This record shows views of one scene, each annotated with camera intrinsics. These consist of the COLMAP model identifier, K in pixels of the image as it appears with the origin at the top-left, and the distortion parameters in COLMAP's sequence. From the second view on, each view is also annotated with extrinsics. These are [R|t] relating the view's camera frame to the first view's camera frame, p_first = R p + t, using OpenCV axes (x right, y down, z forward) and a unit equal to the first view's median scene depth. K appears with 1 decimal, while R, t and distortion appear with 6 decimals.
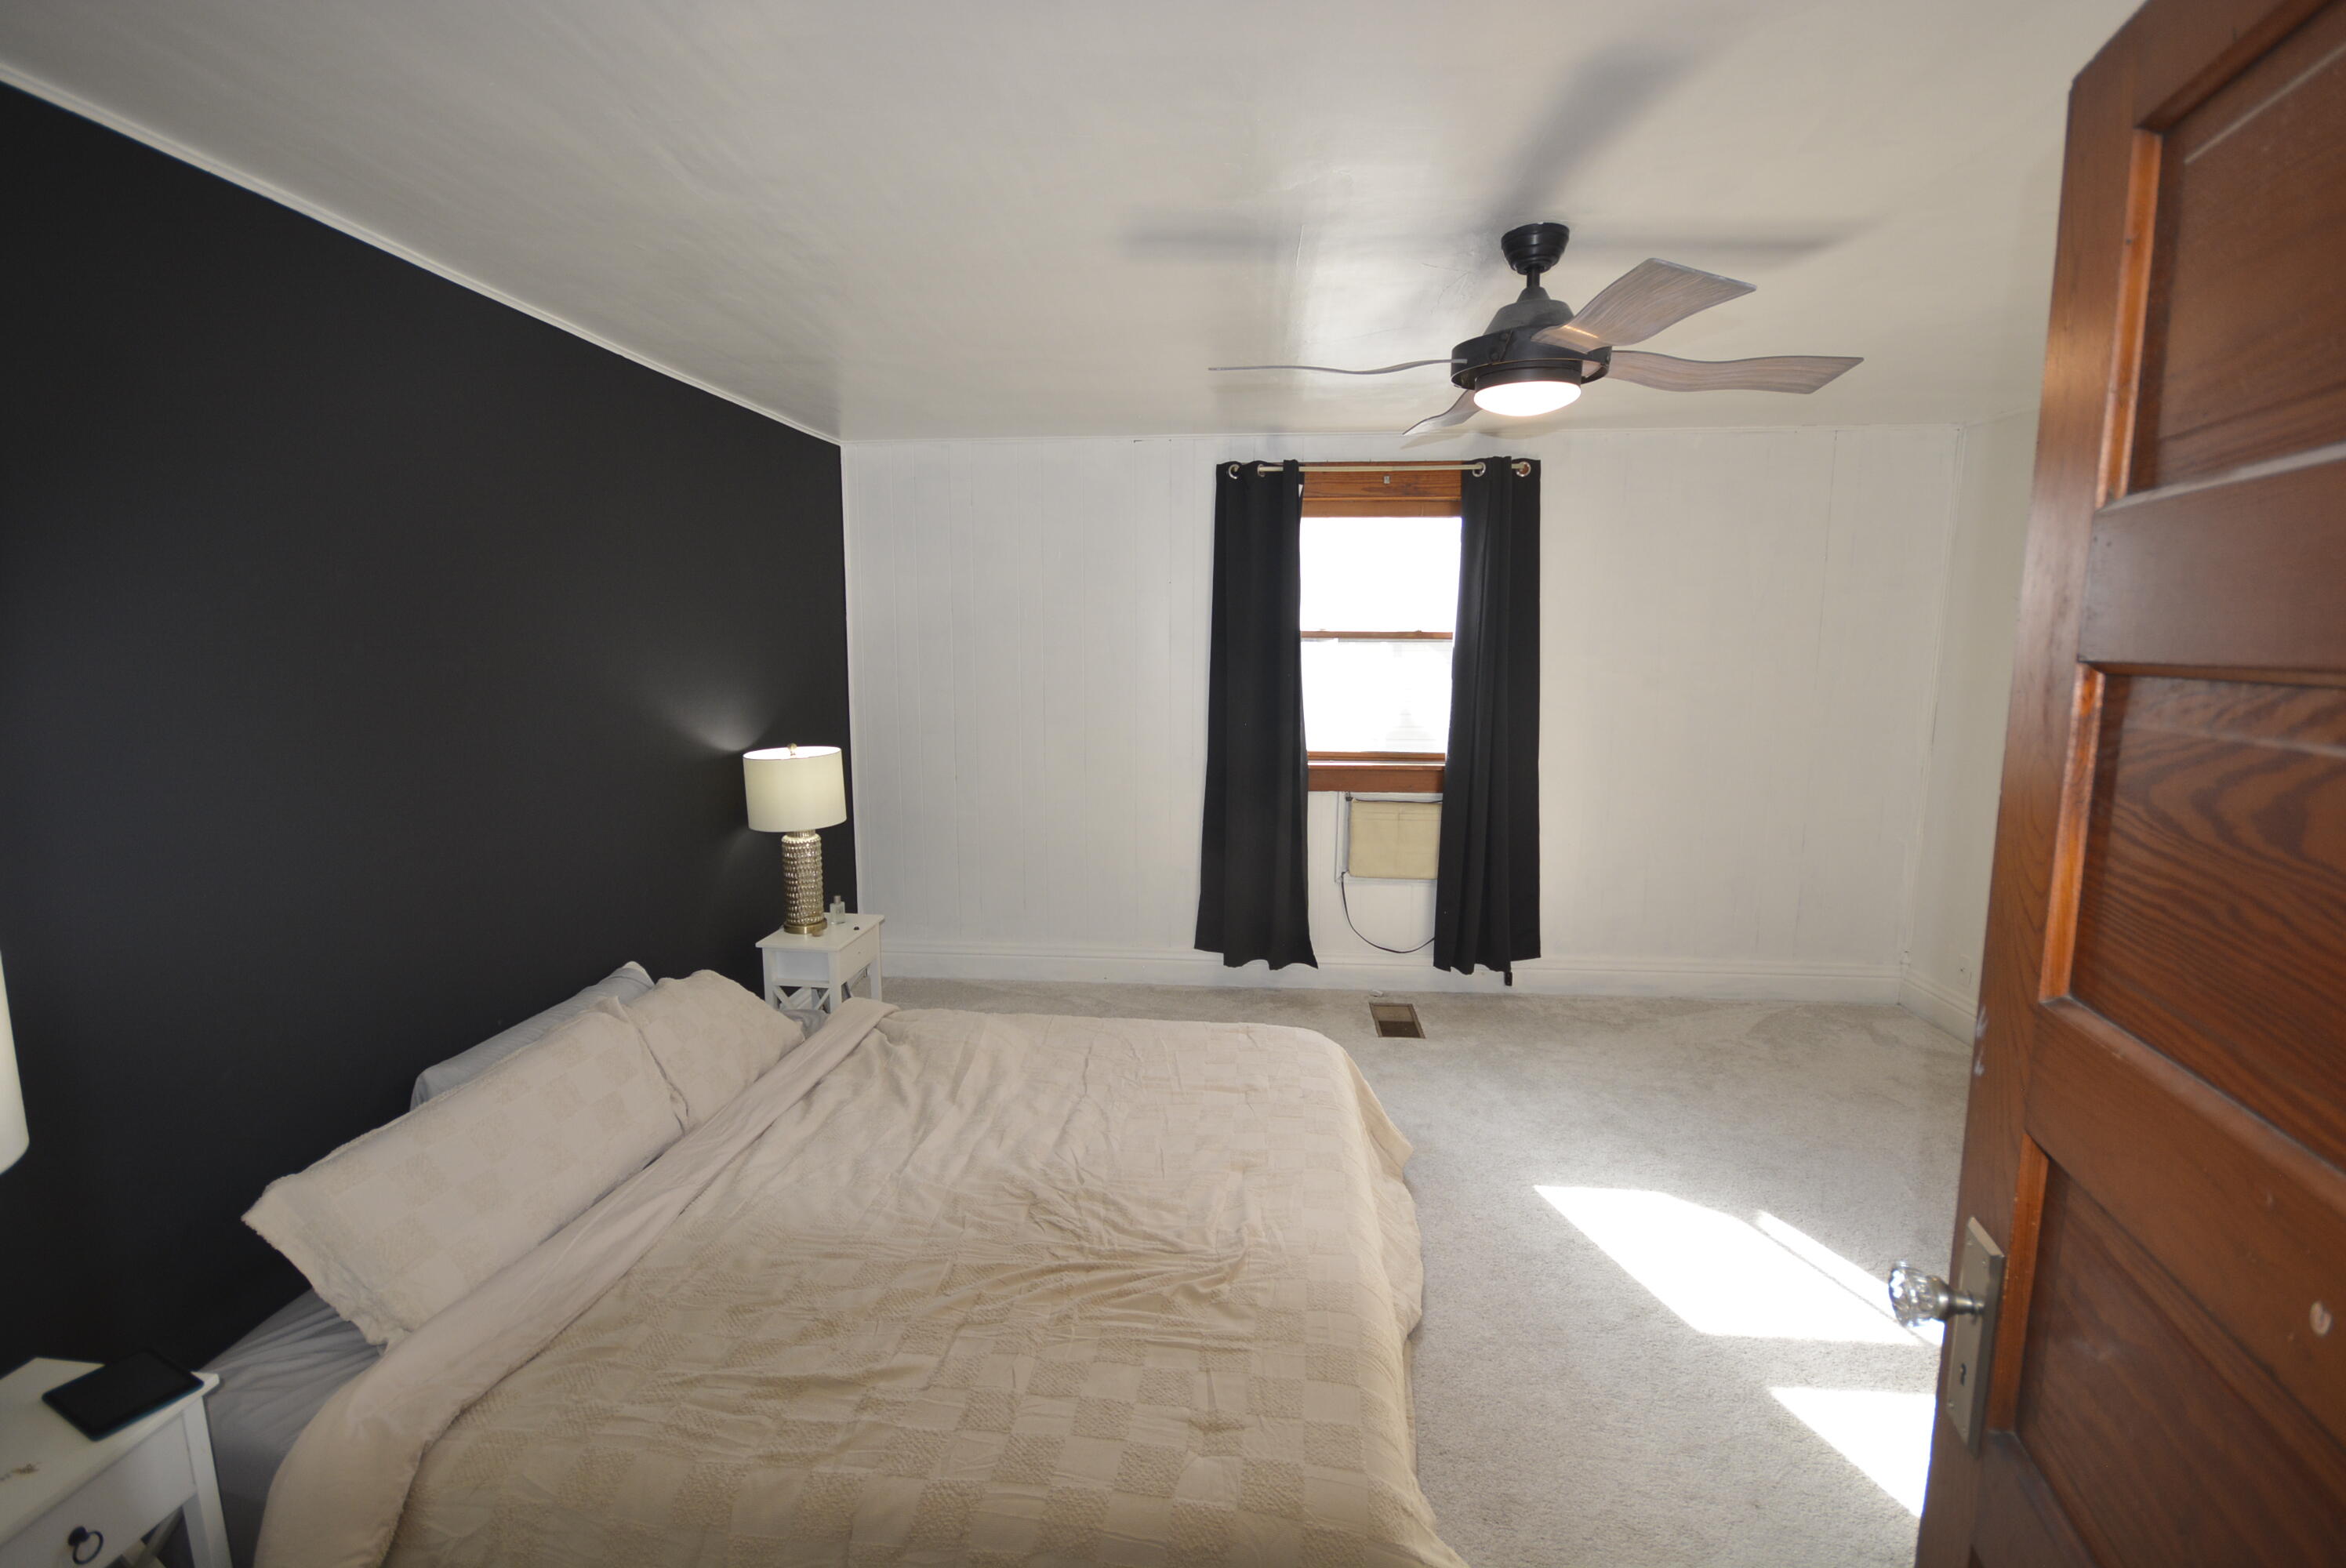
lens RADIAL K [[1043.2, 0, 1170.7], [0, 1043.2, 779.1], [0, 0, 1]] dist [-0.008886, 0.000144]
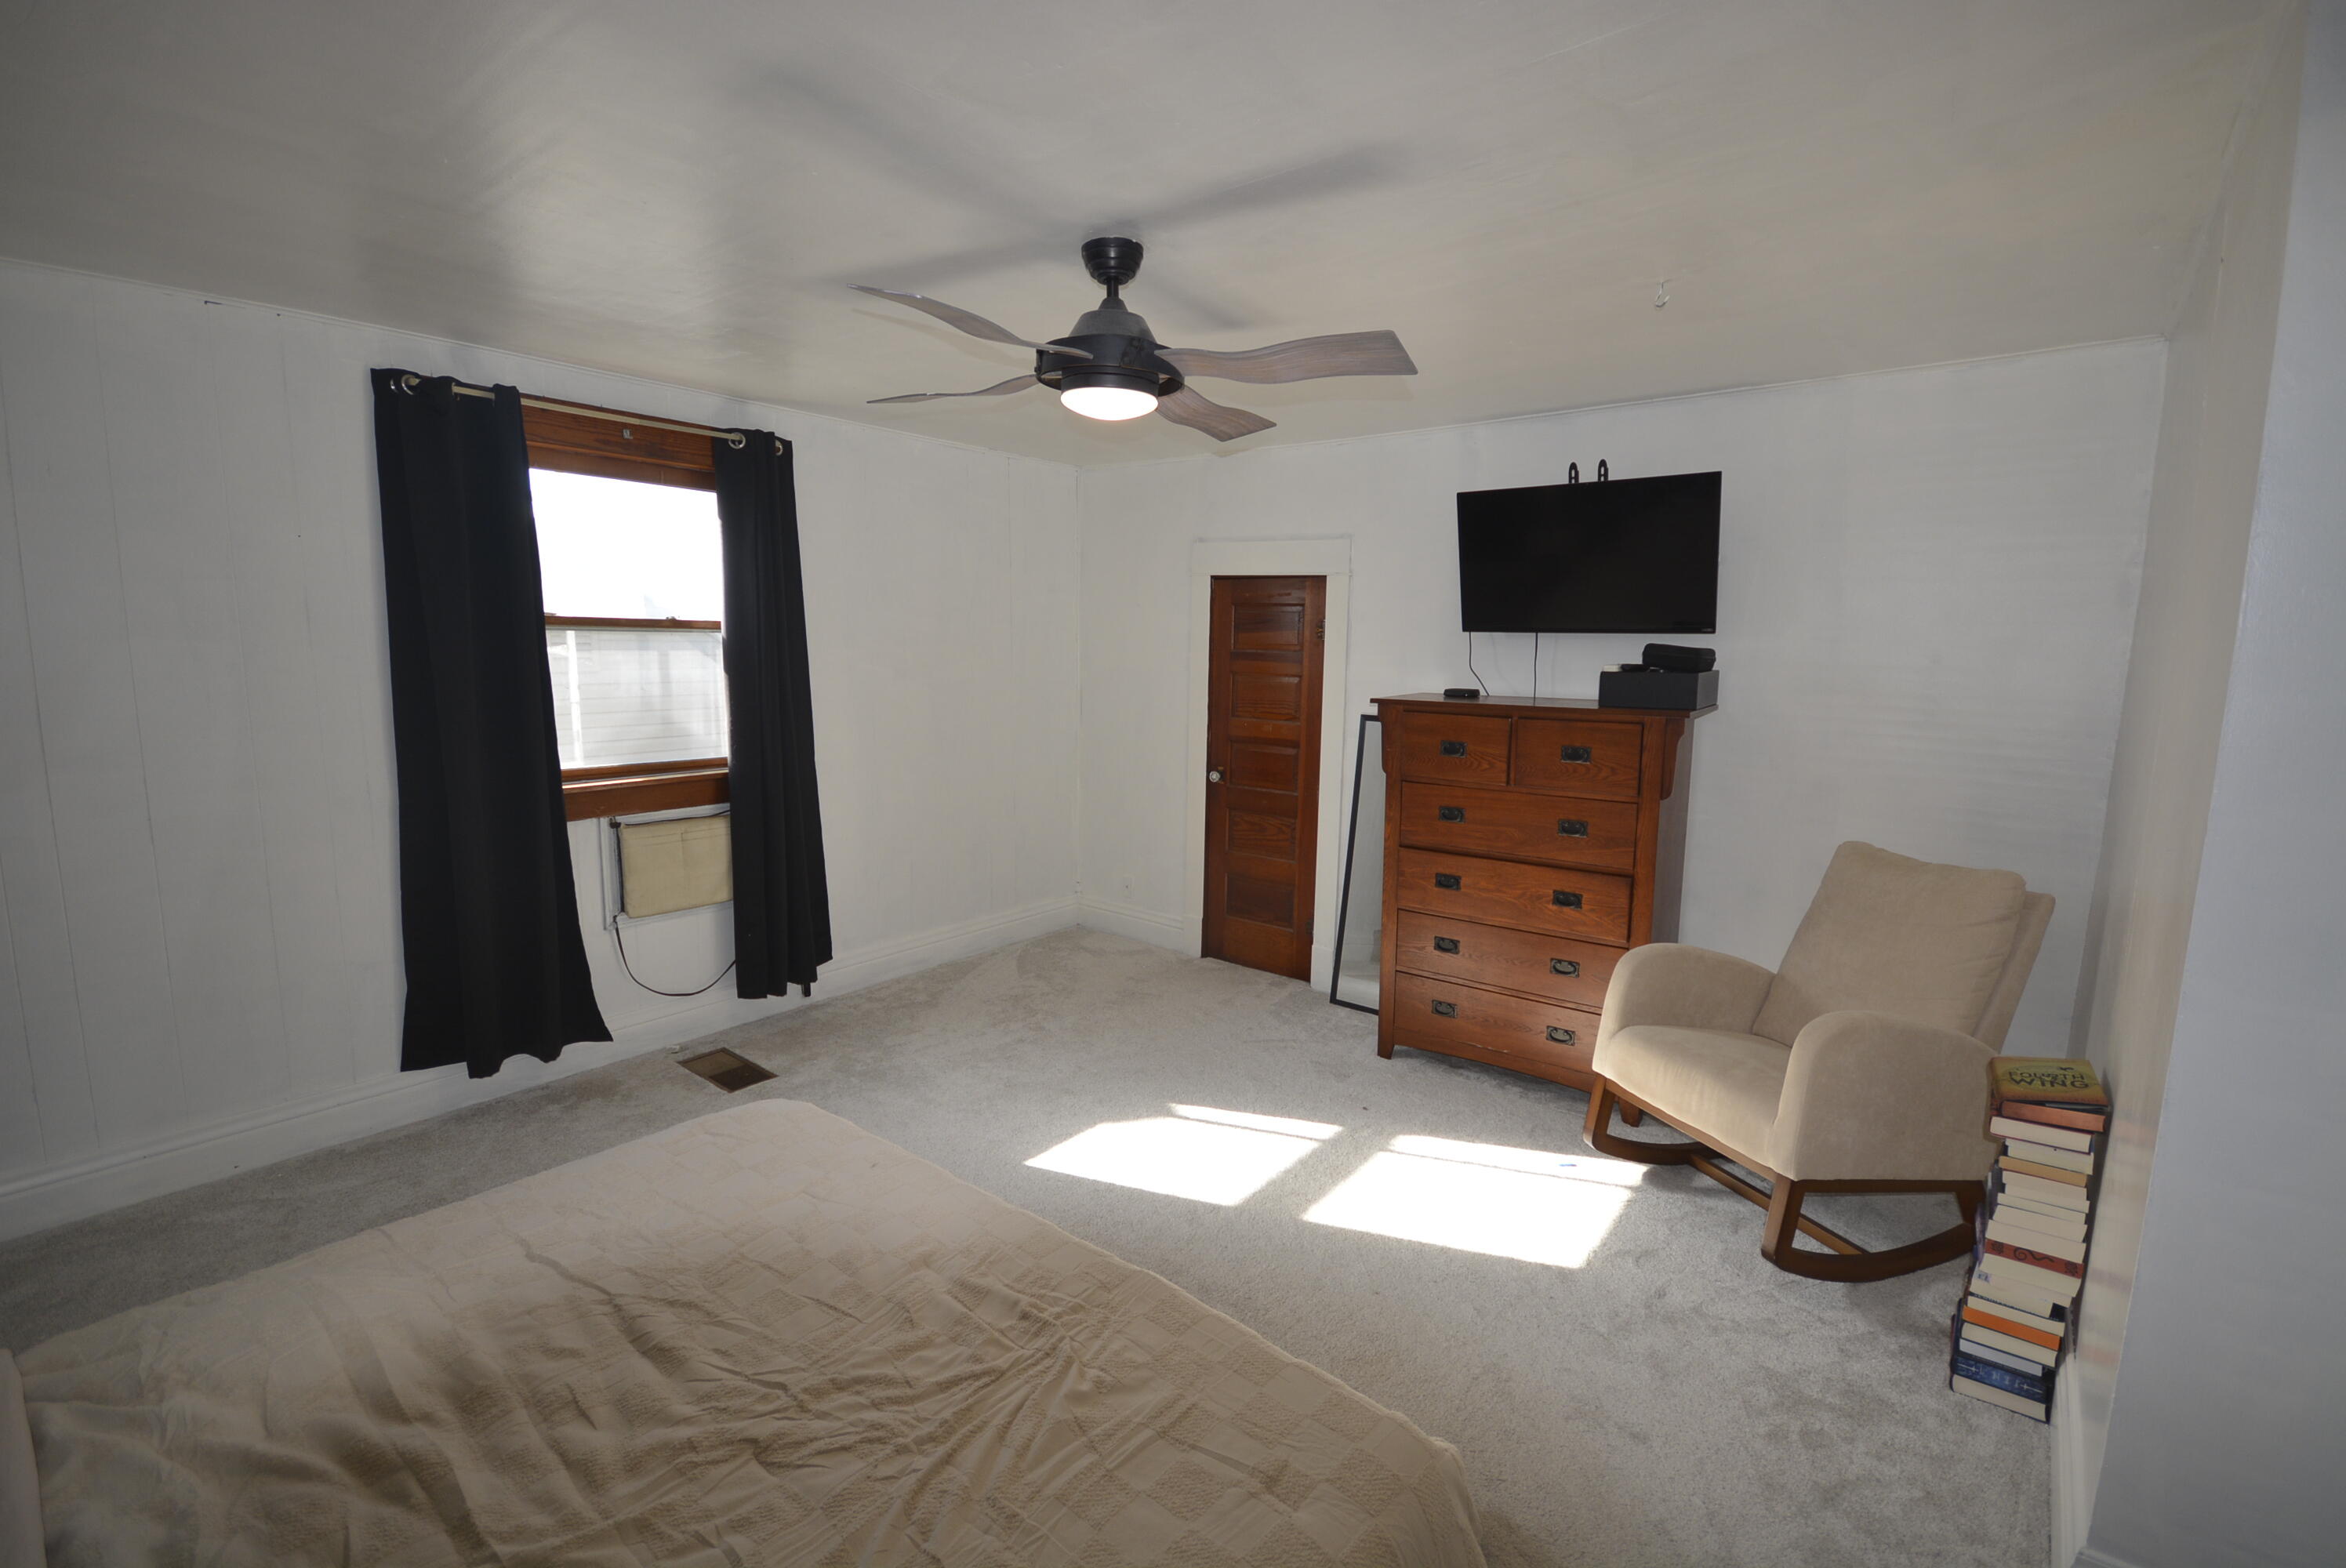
lens RADIAL K [[1043.2, 0, 1168.4], [0, 1043.2, 776.7], [0, 0, 1]] dist [-0.008886, 0.000144]
pose [[0.541131, -0.100932, 0.834859, -0.276276], [0.093746, 0.993823, 0.059387, -0.026521], [-0.835697, 0.046129, 0.547250, 0.205184]]
